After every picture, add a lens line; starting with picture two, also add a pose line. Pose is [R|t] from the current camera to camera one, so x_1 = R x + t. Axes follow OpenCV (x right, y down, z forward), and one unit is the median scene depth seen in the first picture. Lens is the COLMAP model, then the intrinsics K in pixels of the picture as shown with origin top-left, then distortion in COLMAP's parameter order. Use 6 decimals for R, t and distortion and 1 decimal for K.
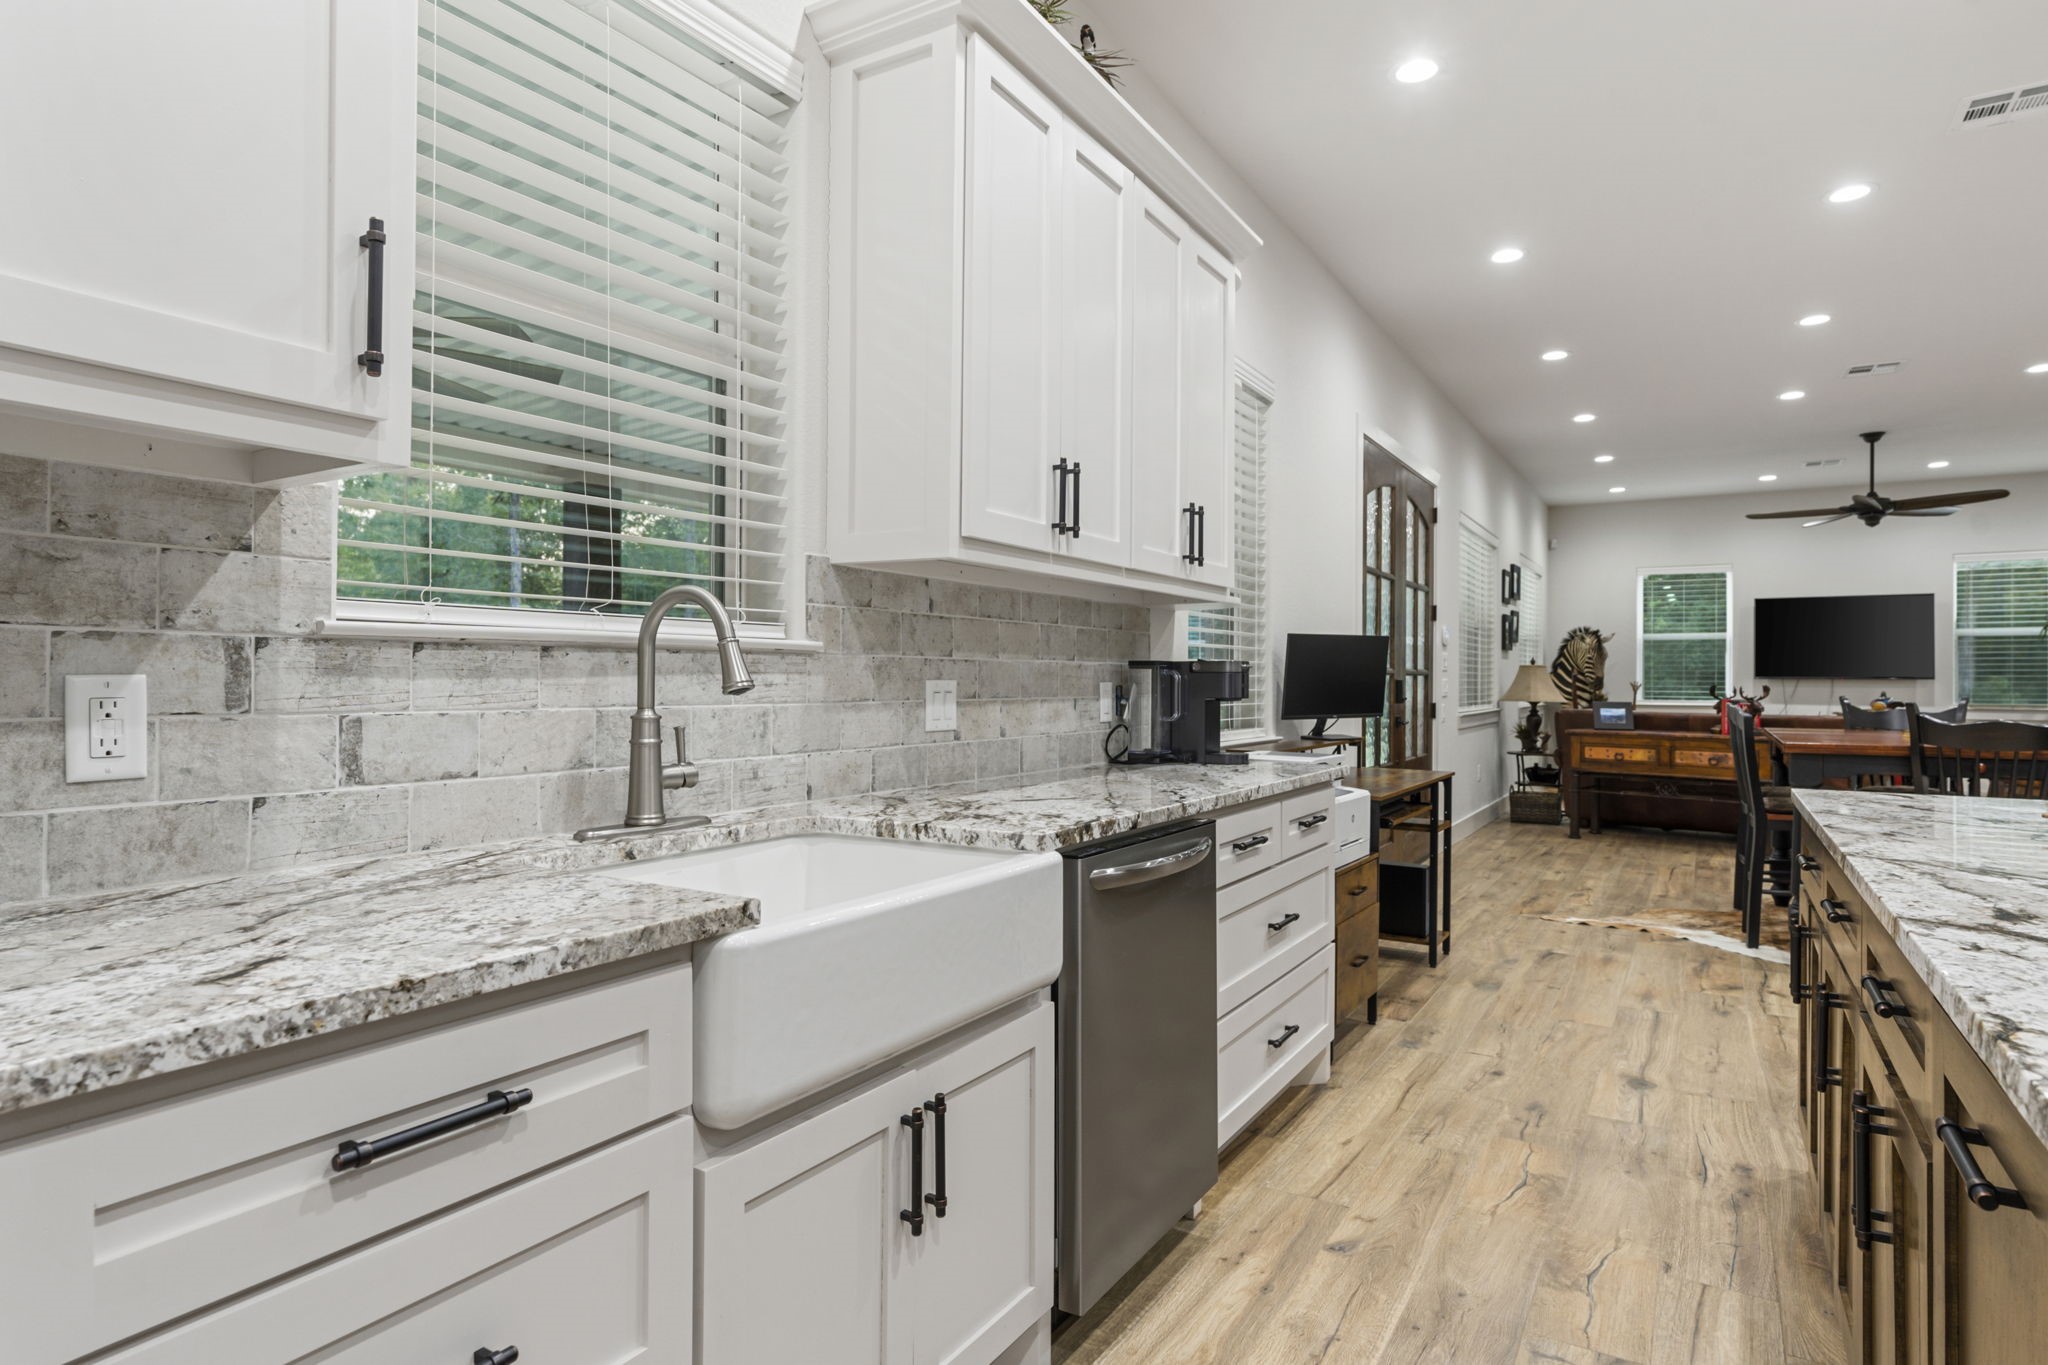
lens RADIAL K [[1112.2, 0, 1019.8], [0, 1112.2, 678.4], [0, 0, 1]] dist [-0.007219, 0.002167]
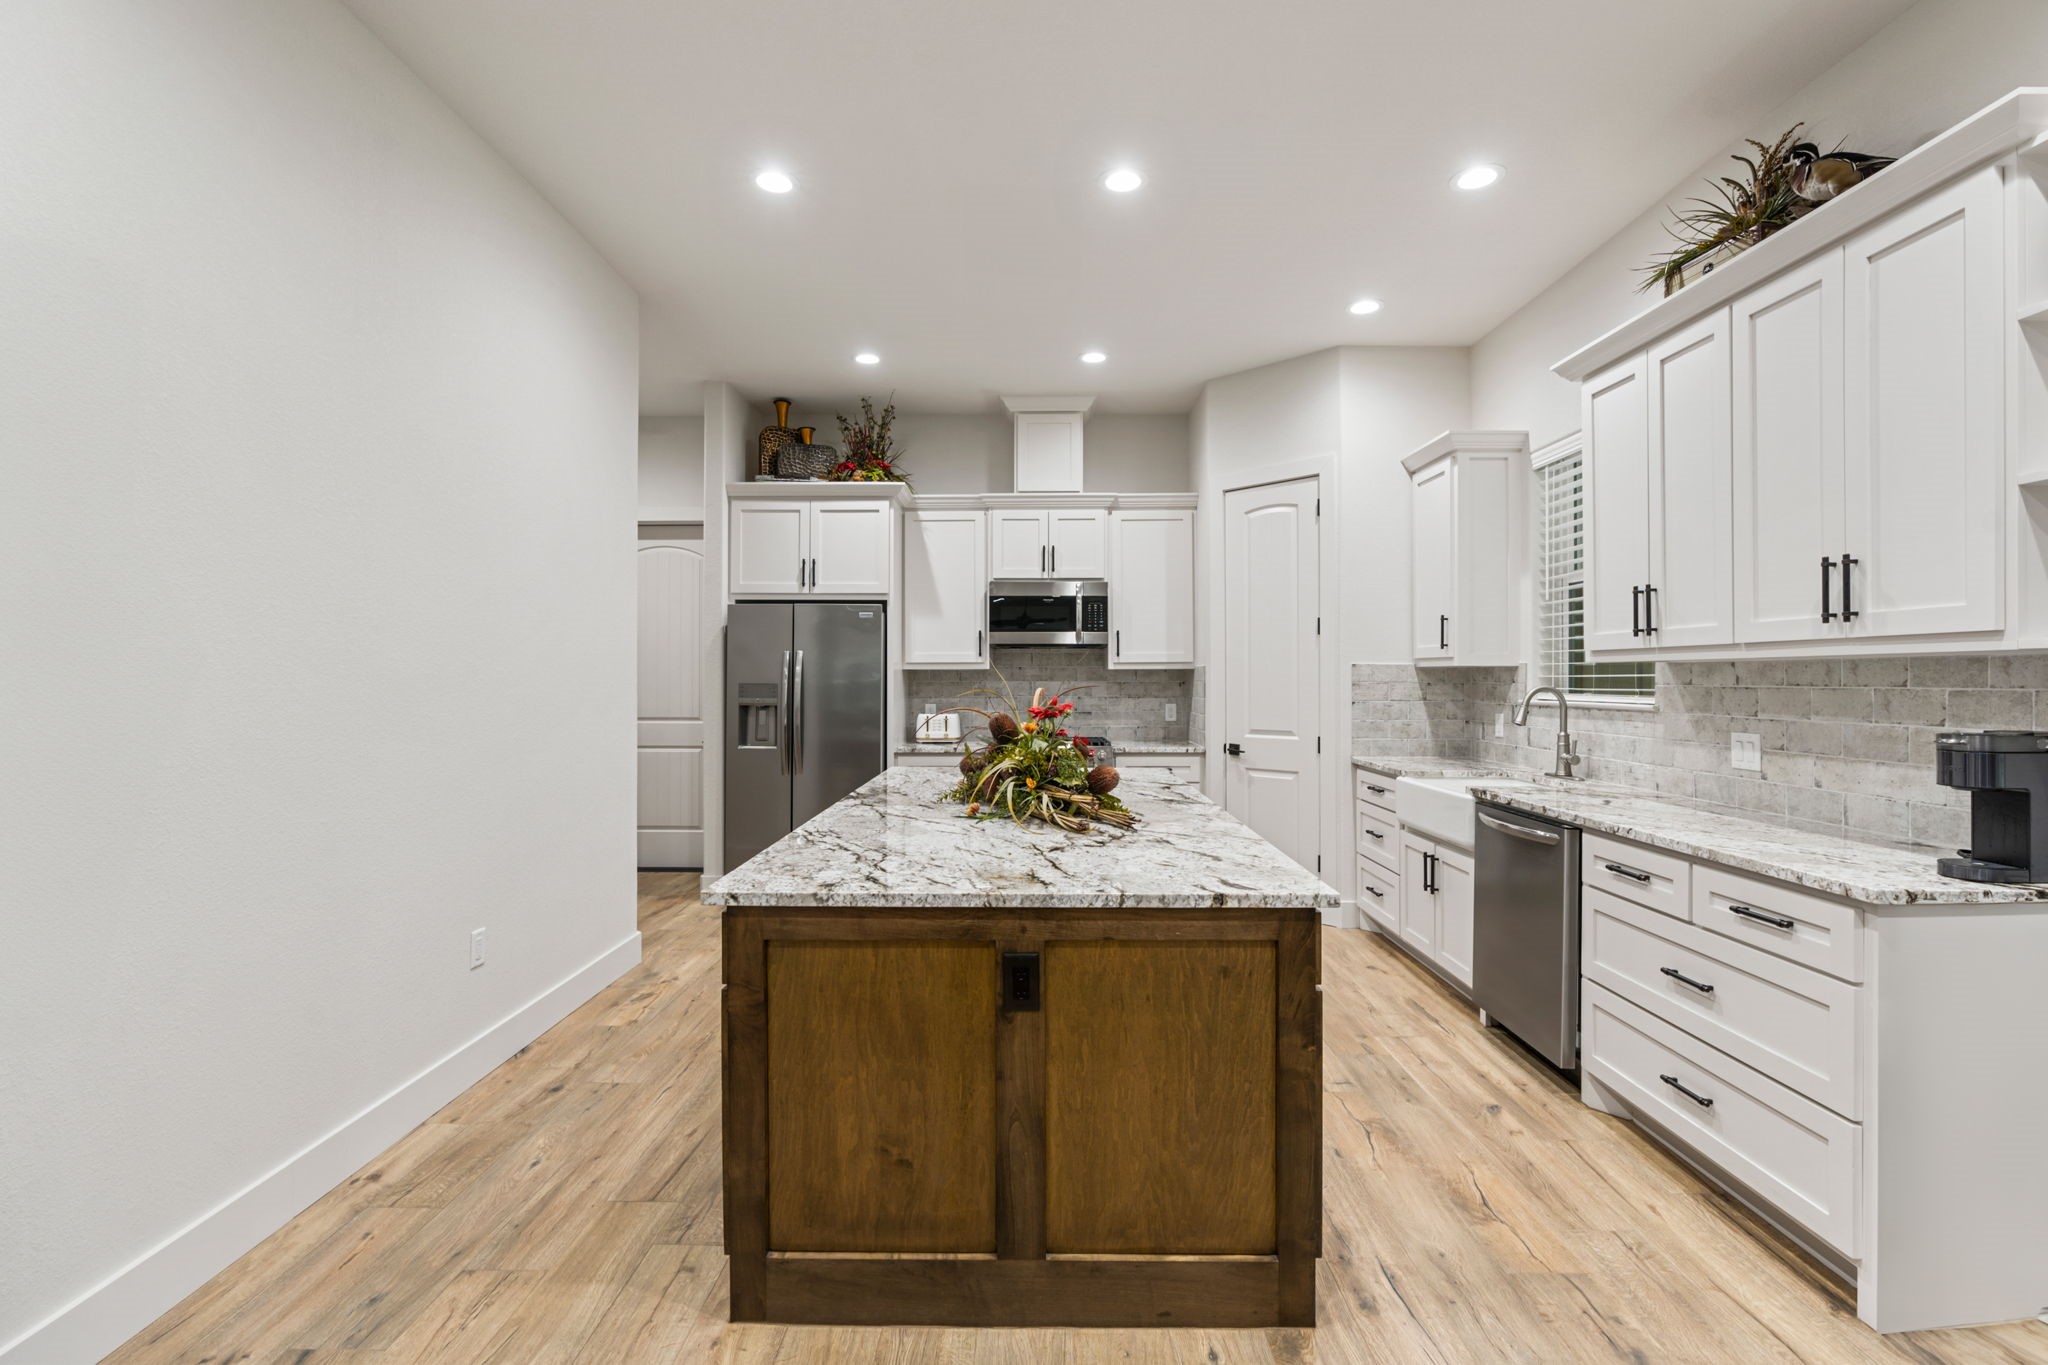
lens RADIAL K [[917.1, 0, 1023.1], [0, 917.1, 676.8], [0, 0, 1]] dist [-0.014193, 0.005634]
pose [[-0.856666, -0.005623, -0.515841, 1.274385], [-0.003734, 0.999982, -0.004700, -0.059432], [0.515859, -0.002100, -0.856671, 1.489064]]
